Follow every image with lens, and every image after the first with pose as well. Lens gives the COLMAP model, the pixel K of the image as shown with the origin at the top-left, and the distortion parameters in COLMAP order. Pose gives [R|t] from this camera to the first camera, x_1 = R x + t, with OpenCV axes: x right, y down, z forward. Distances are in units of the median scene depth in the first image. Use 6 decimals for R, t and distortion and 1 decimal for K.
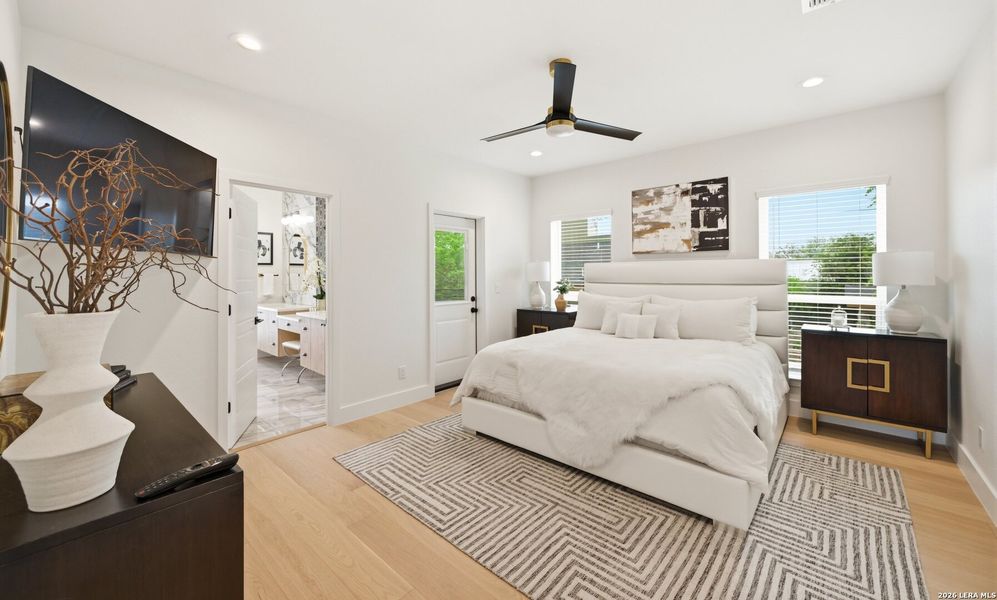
lens RADIAL K [[389.3, 0, 499.1], [0, 389.3, 271.8], [0, 0, 1]] dist [-0.000730, -0.000103]
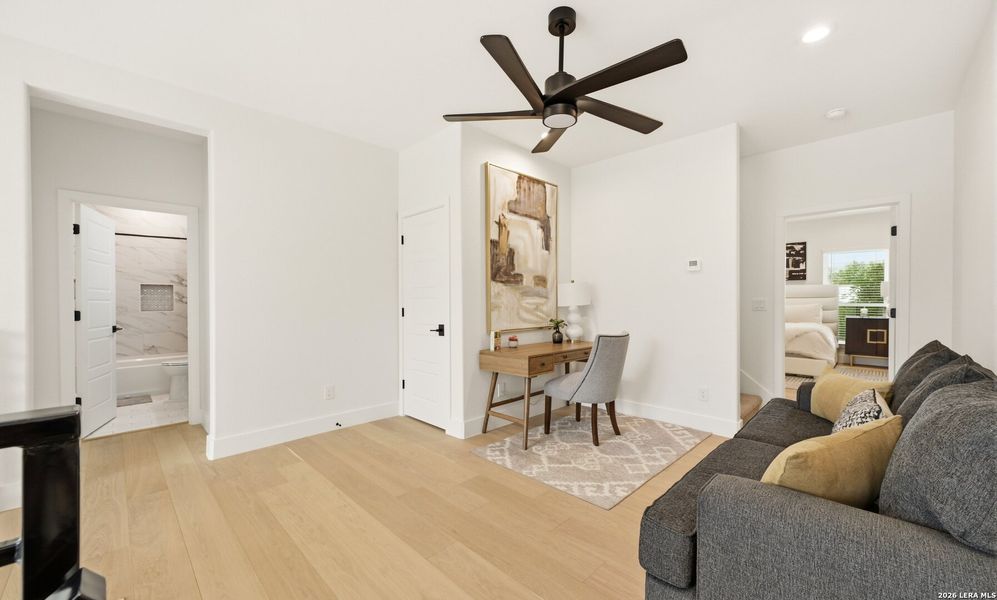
lens RADIAL K [[393.8, 0, 500.5], [0, 393.8, 303.4], [0, 0, 1]] dist [-0.000465, -0.000021]
pose [[0.998778, 0.001641, -0.049387, -0.817067], [-0.000879, 0.999880, 0.015441, 0.031323], [0.049407, -0.015379, 0.998660, -1.012310]]
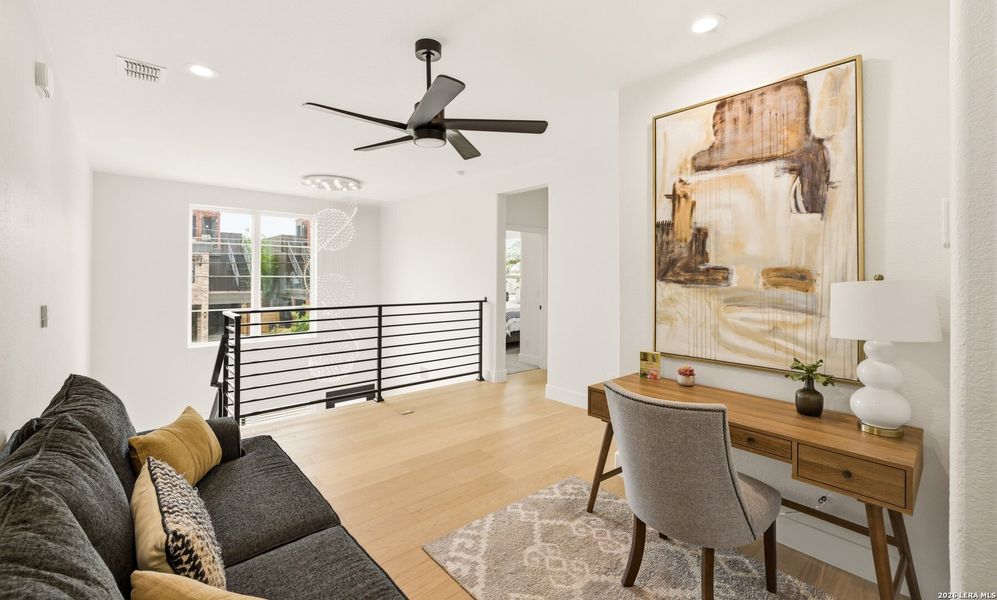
lens RADIAL K [[436.1, 0, 500.3], [0, 436.1, 268.5], [0, 0, 1]] dist [0.000211, -0.000029]
pose [[-0.140199, -0.009661, -0.990076, 1.623180], [0.002334, 0.999946, -0.010088, -0.152716], [0.990121, -0.003725, -0.140169, 1.686028]]
